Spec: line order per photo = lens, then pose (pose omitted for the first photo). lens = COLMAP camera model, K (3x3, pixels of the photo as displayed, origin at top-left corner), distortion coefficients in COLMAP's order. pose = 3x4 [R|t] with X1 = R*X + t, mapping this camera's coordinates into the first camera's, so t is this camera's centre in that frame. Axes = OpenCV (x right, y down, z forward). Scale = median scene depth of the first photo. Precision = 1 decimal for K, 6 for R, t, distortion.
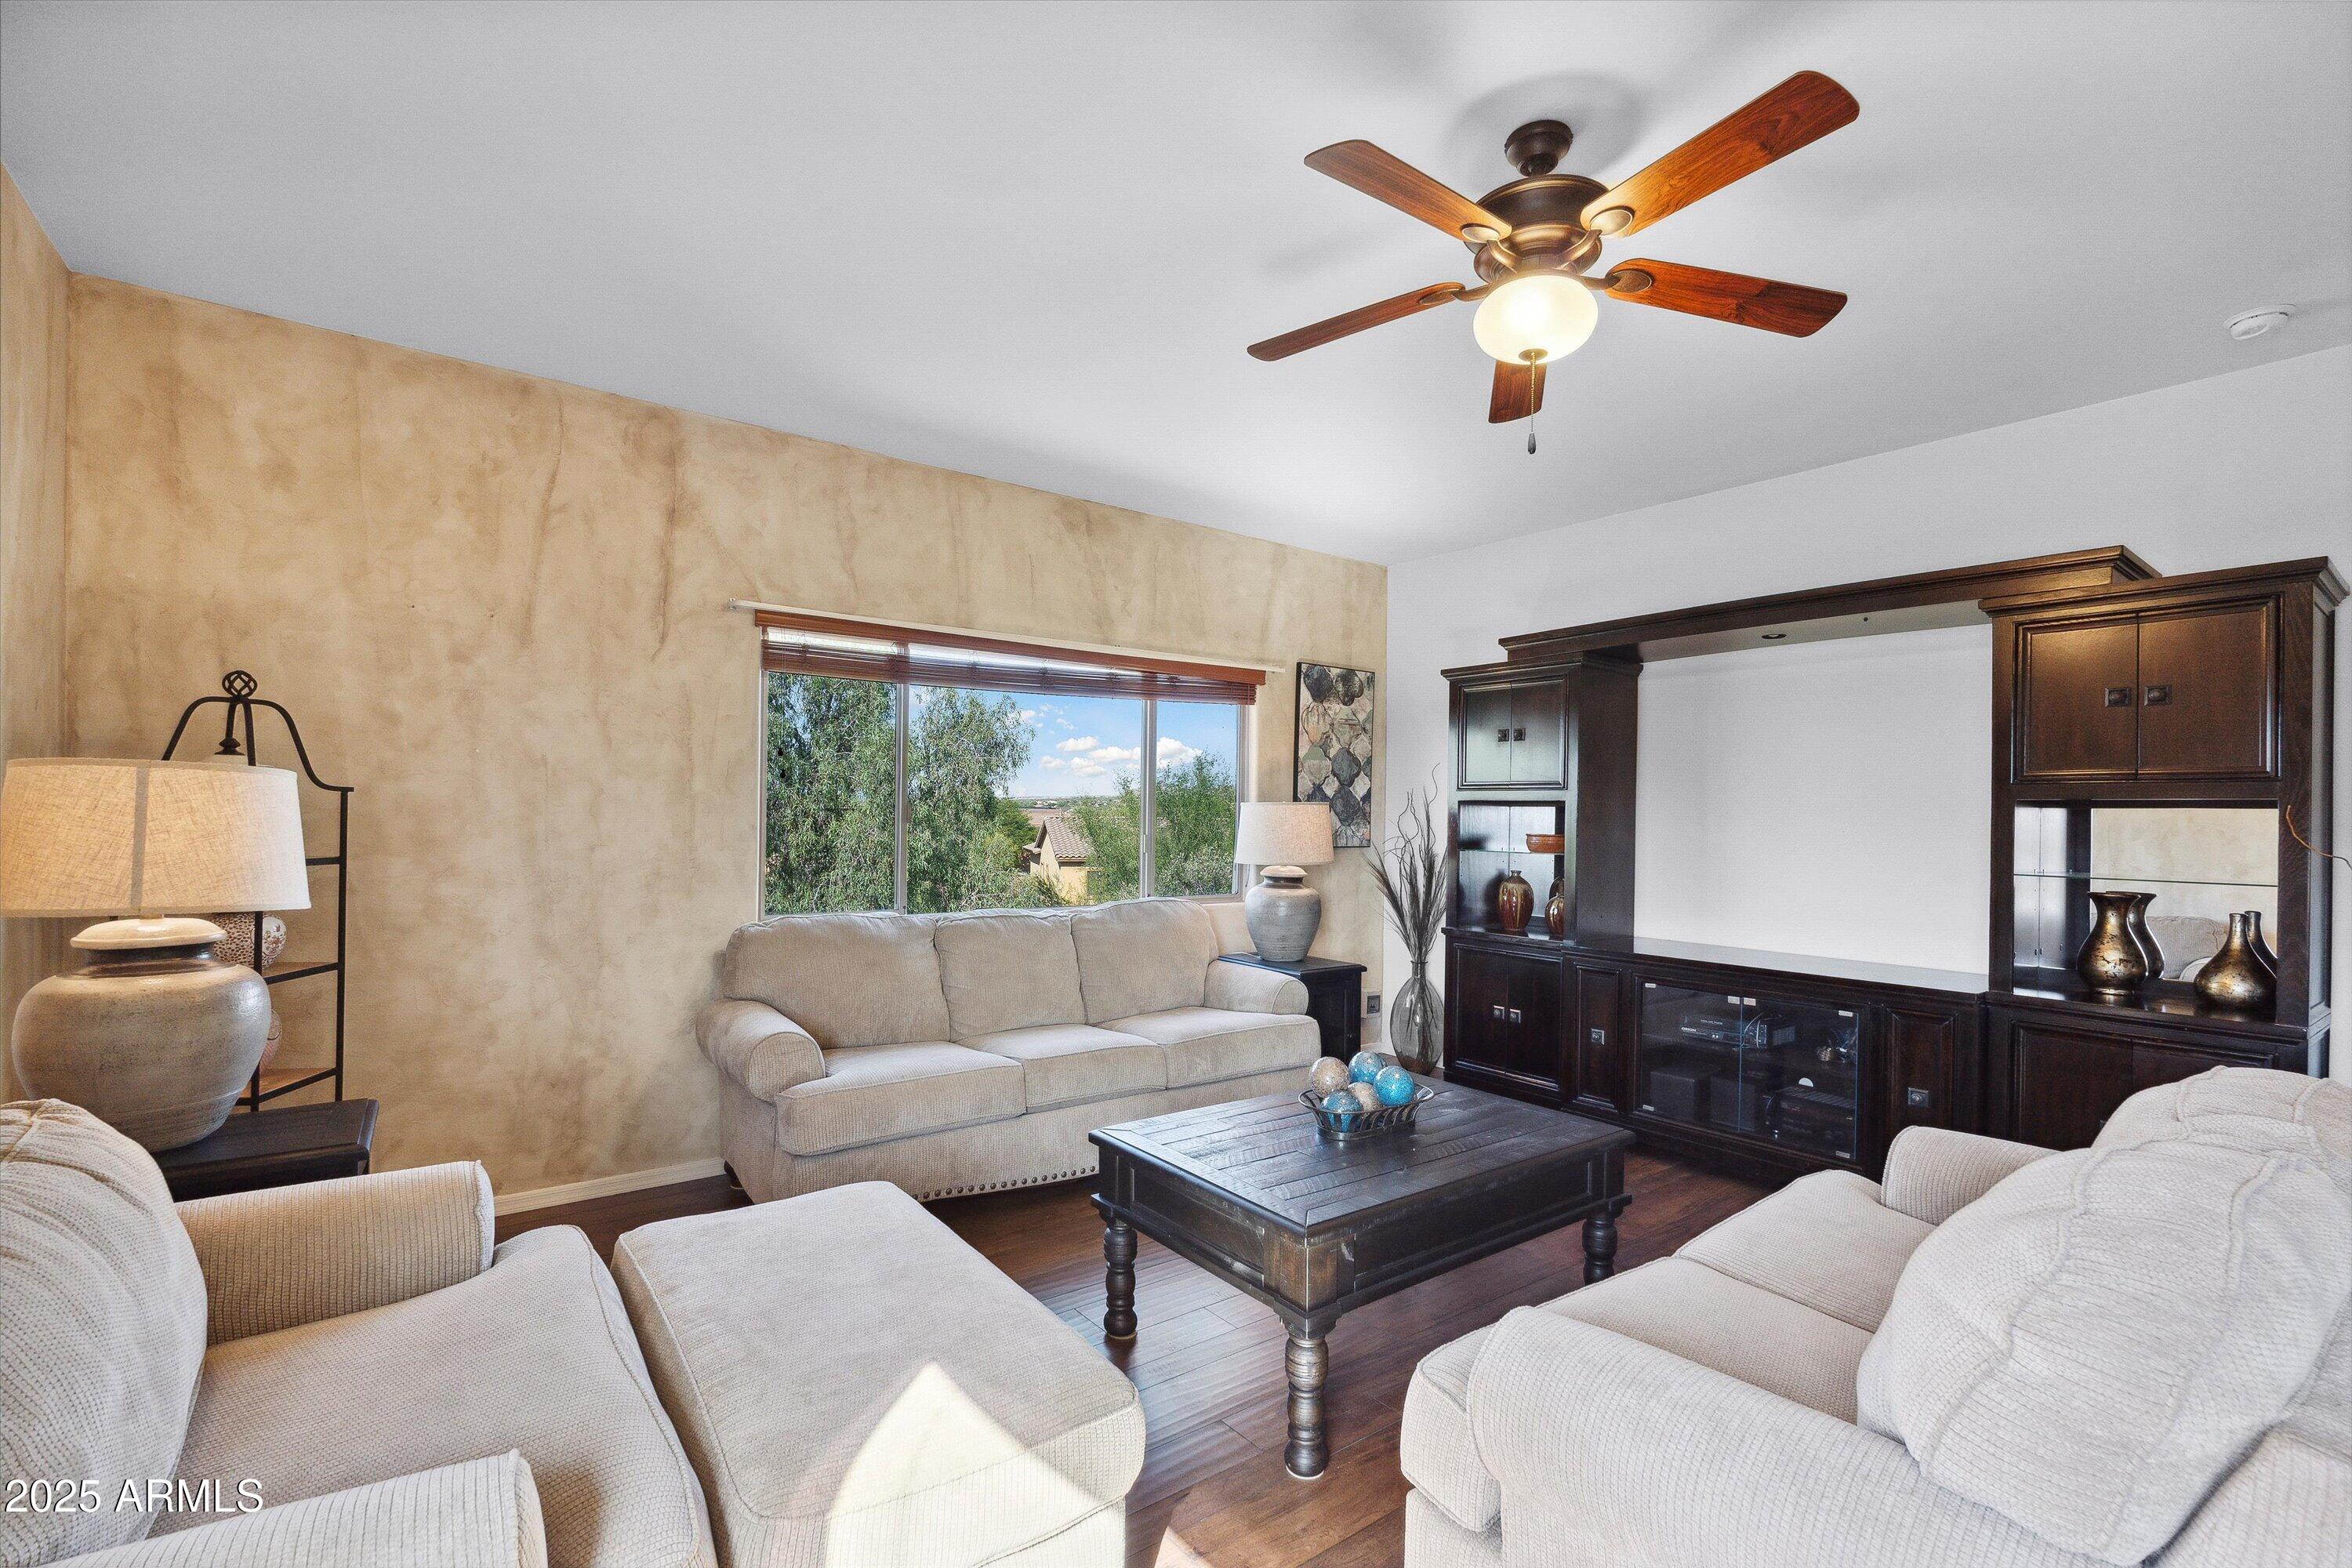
lens RADIAL K [[1060.6, 0, 1174.0], [0, 1060.6, 808.3], [0, 0, 1]] dist [0.003300, 0.000778]
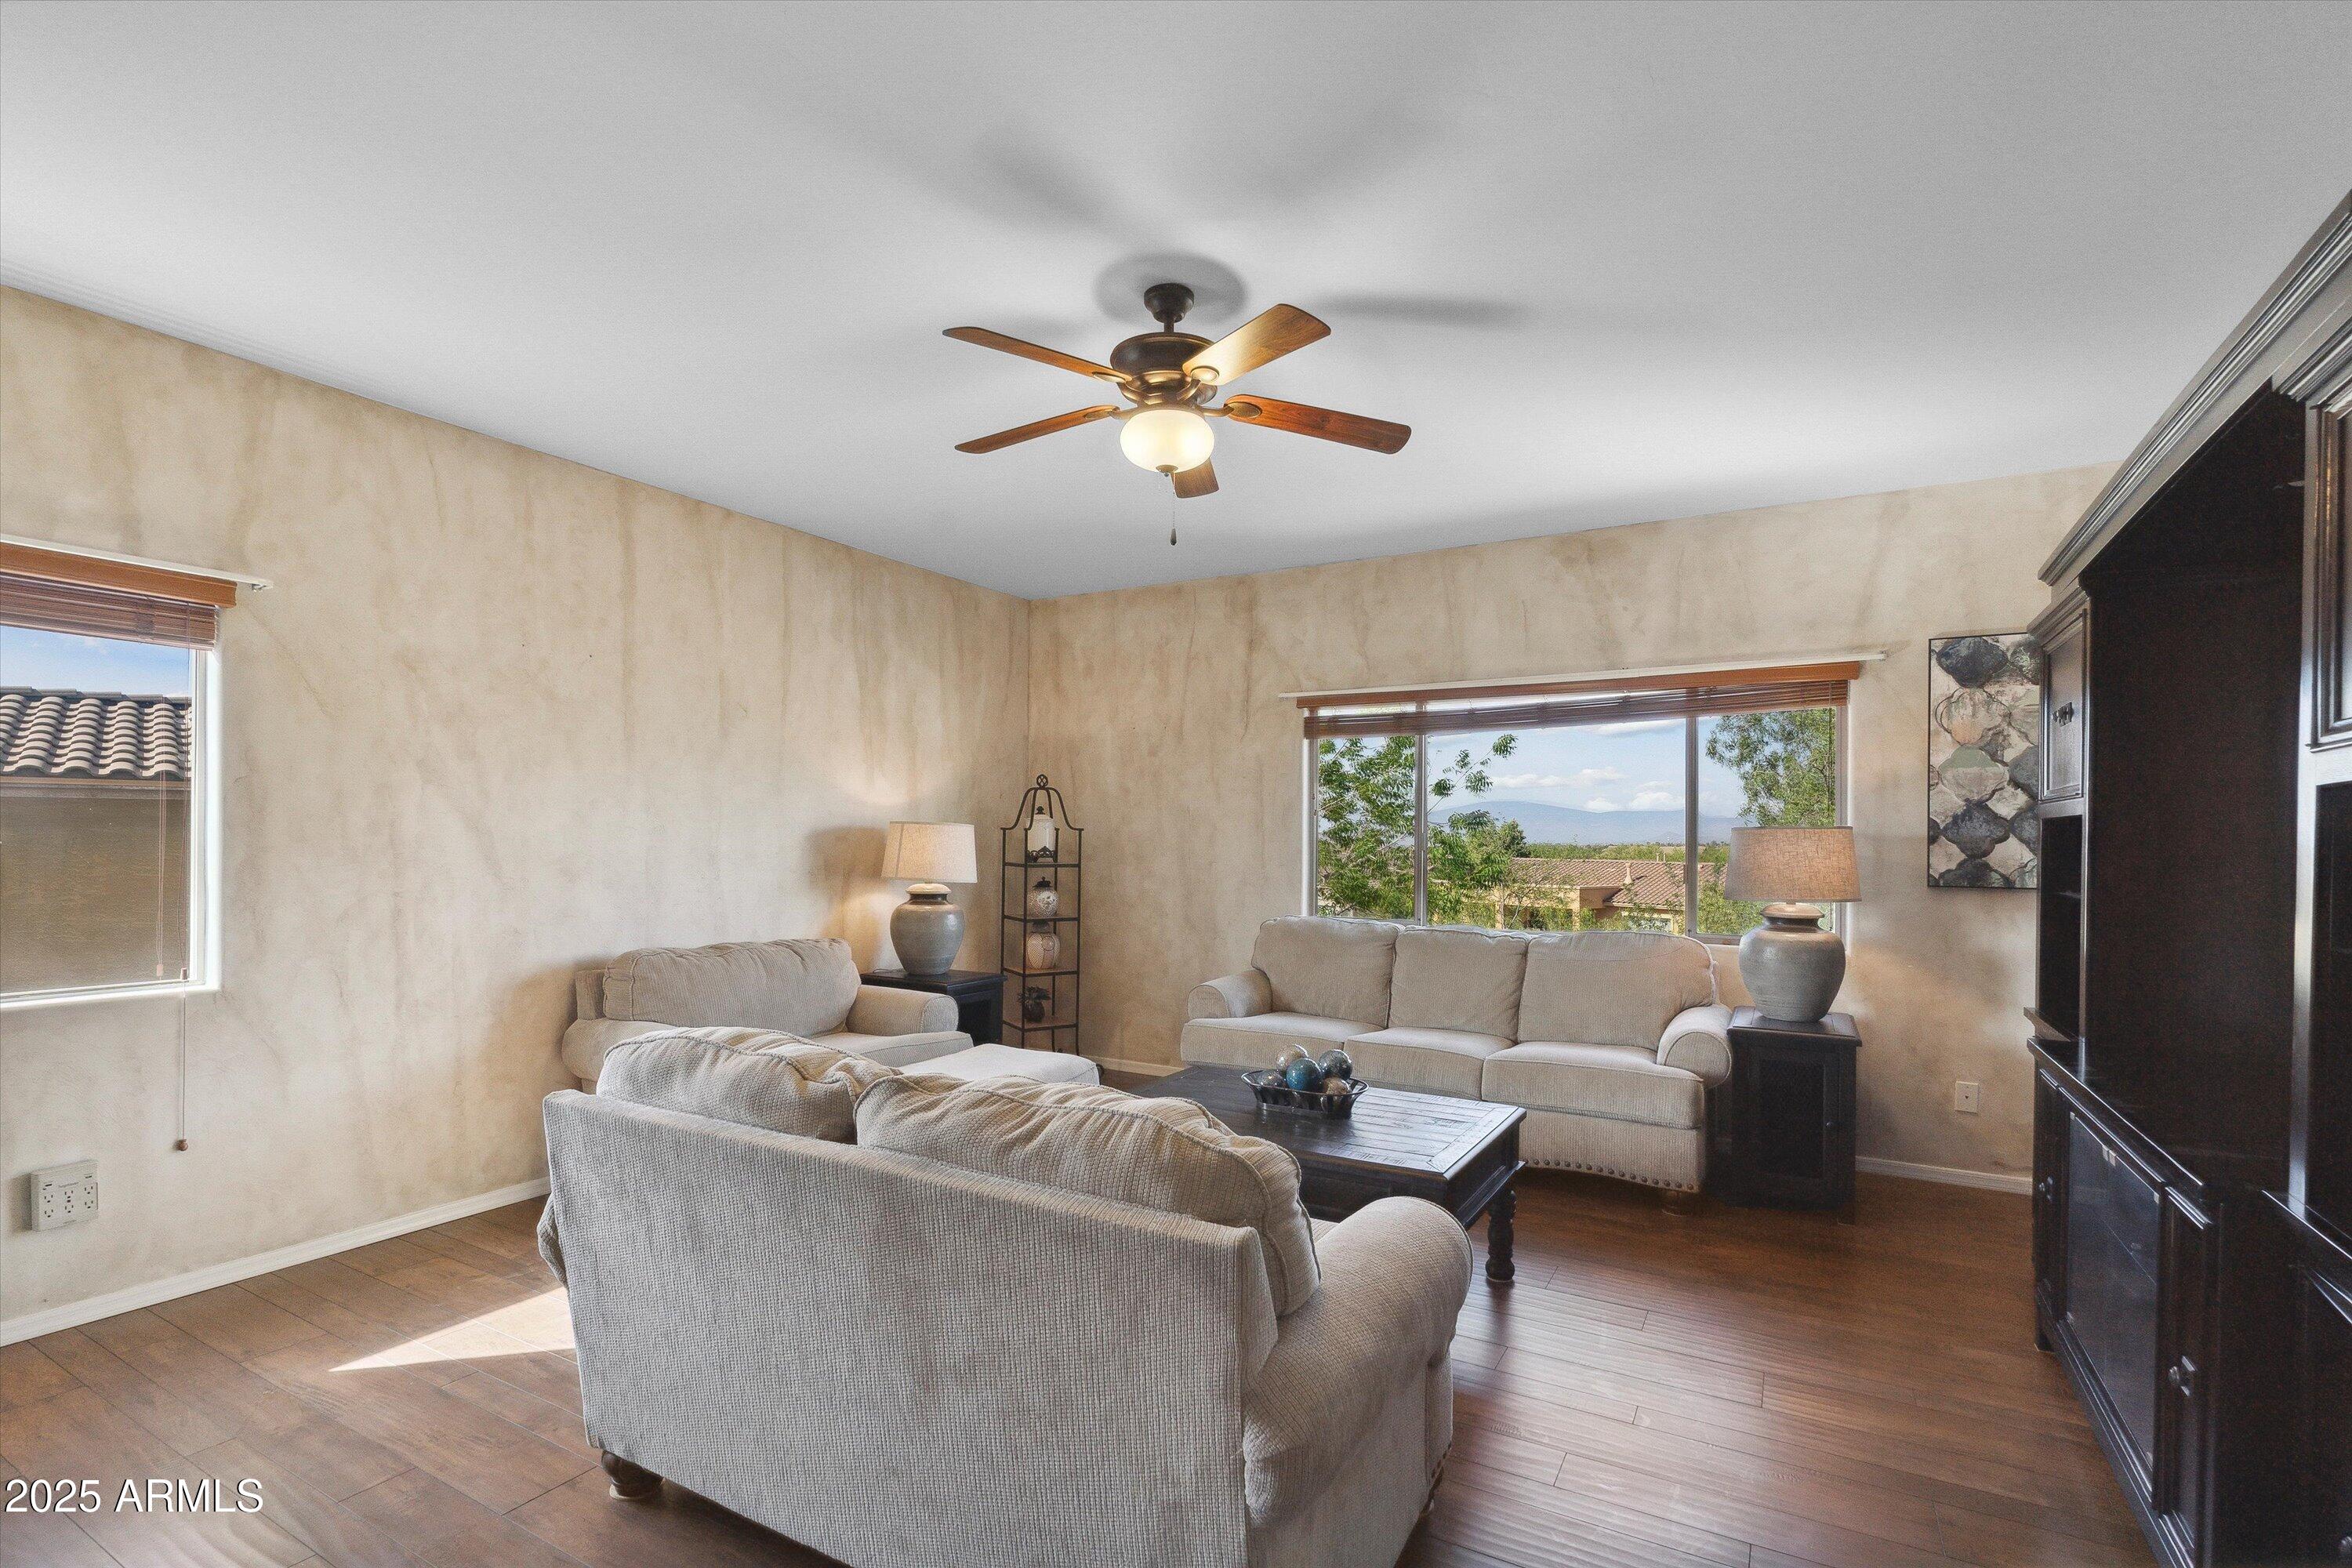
lens RADIAL K [[1060.6, 0, 1146.4], [0, 1060.6, 835.2], [0, 0, 1]] dist [0.003300, 0.000778]
pose [[0.382206, -0.011321, -0.924008, 0.831375], [0.001825, 0.999932, -0.011497, 0.011922], [0.924075, 0.002708, 0.382200, 0.279071]]
